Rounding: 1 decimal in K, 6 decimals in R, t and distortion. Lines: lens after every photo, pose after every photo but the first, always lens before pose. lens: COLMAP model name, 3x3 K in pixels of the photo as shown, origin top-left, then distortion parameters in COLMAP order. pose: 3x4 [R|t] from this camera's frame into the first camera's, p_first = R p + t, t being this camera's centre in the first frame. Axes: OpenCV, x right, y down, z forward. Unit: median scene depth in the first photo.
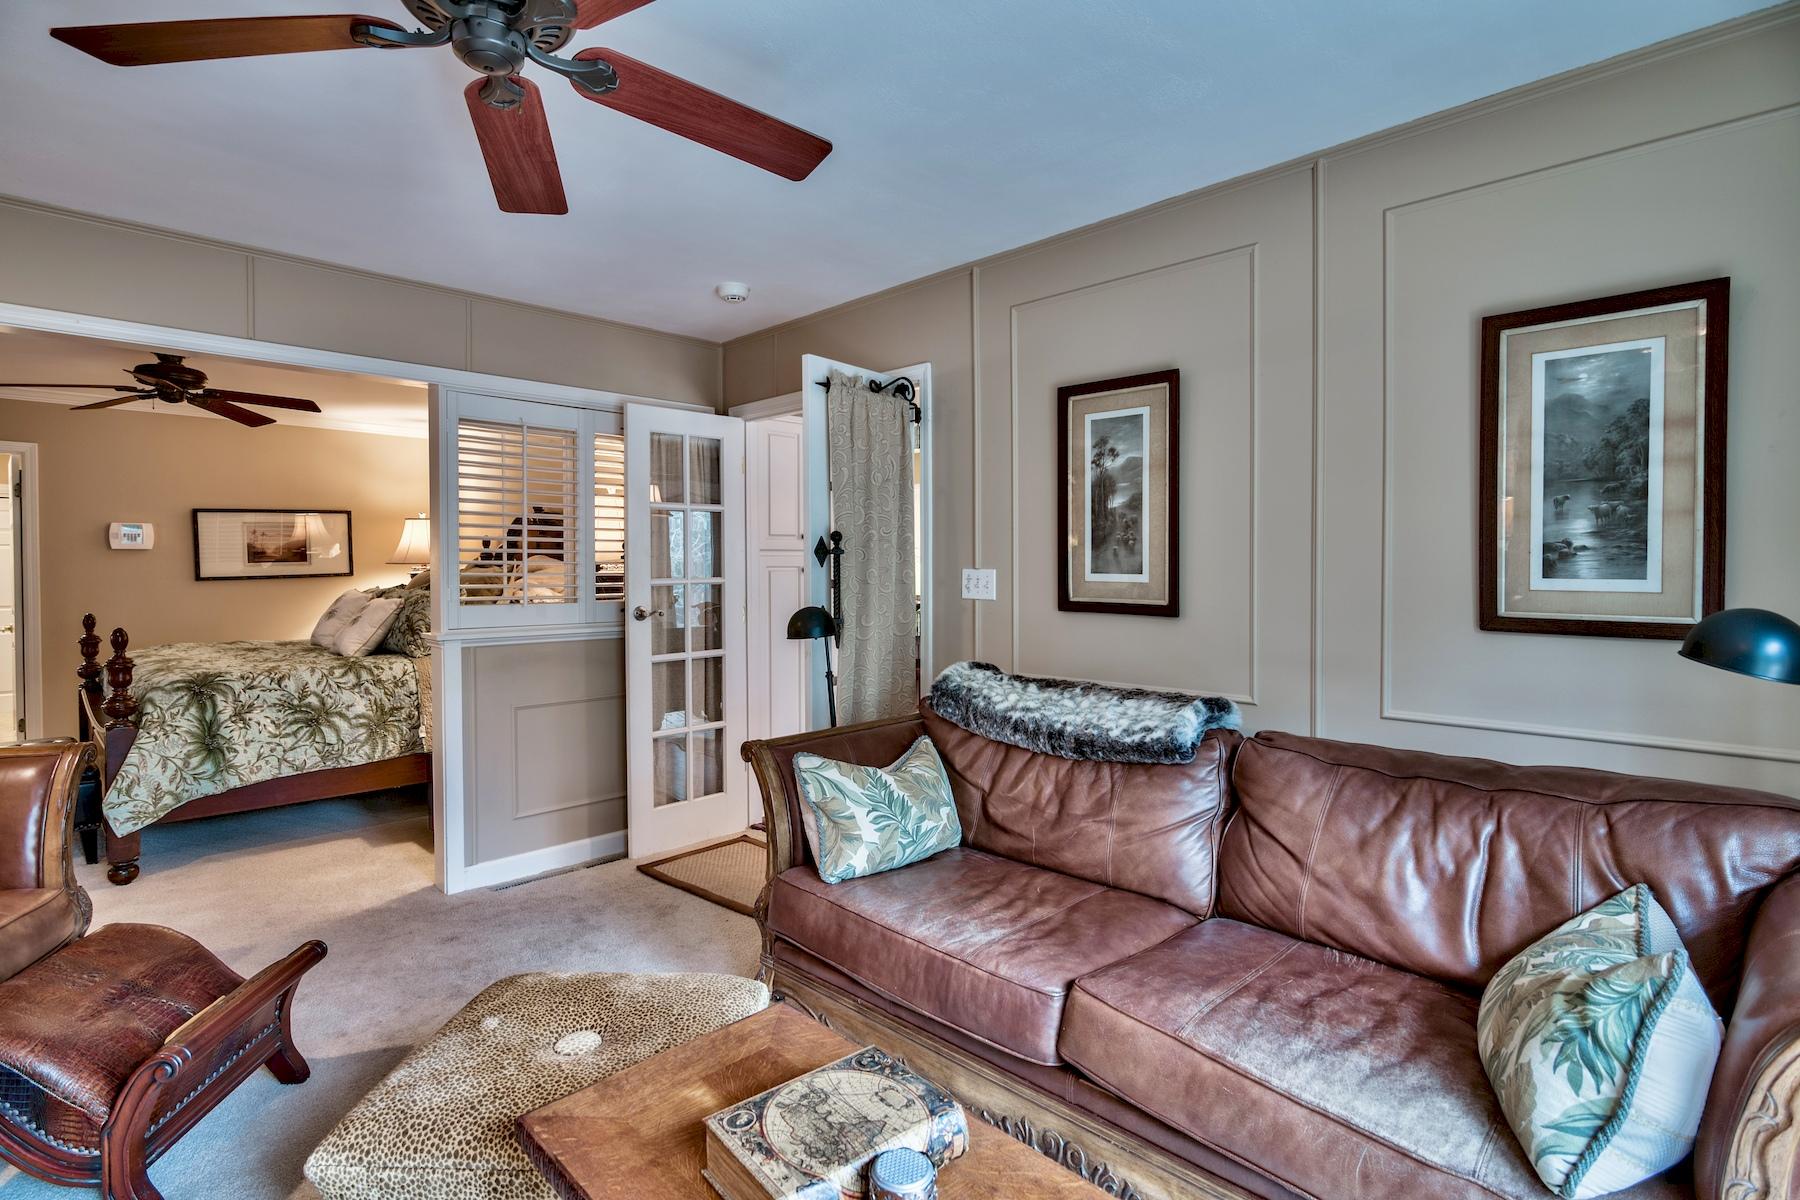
lens RADIAL K [[899.8, 0, 900.8], [0, 899.8, 592.9], [0, 0, 1]] dist [-0.004133, -0.000048]
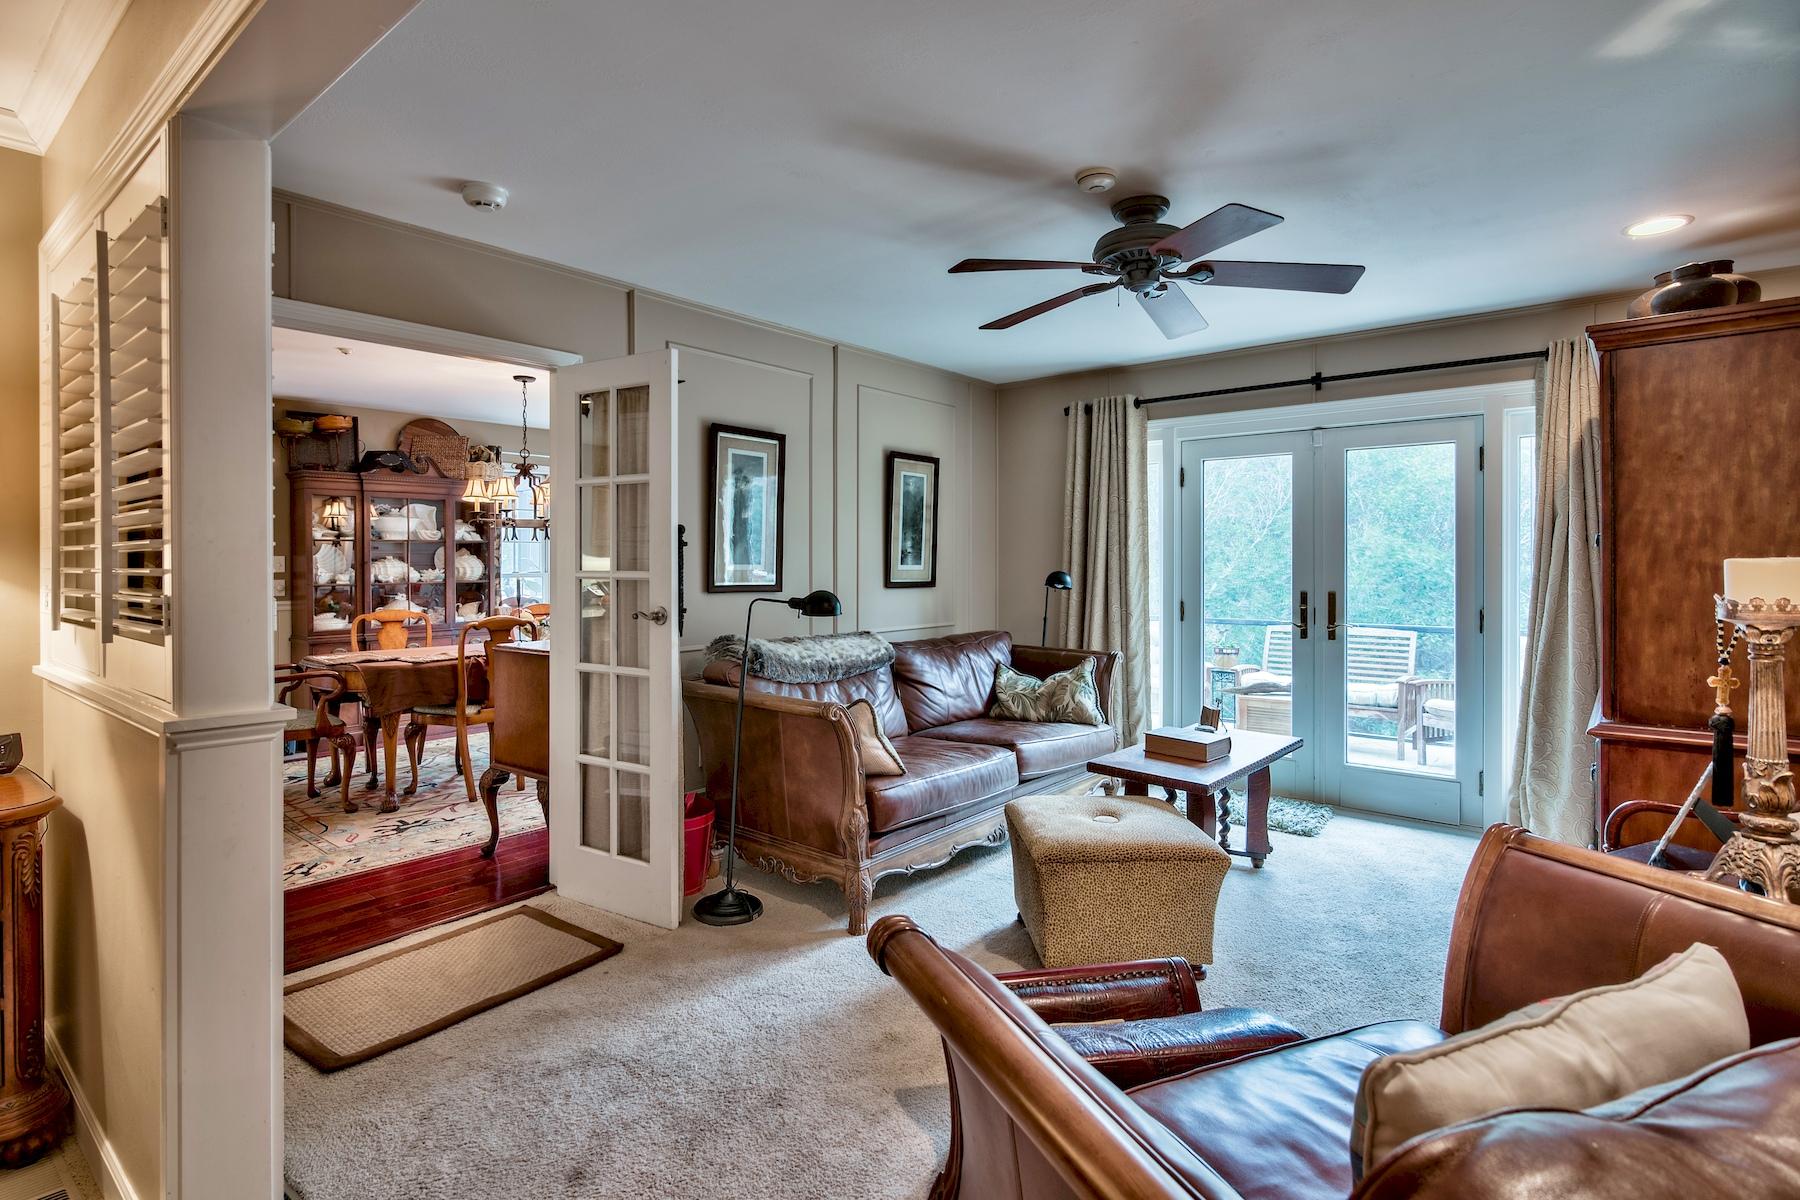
lens RADIAL K [[899.8, 0, 922.2], [0, 899.8, 565.6], [0, 0, 1]] dist [-0.004133, -0.000048]
pose [[-0.123837, -0.014436, 0.992198, -1.681957], [0.014764, 0.999757, 0.016389, -0.053111], [-0.992193, 0.016678, -0.123594, 1.244386]]
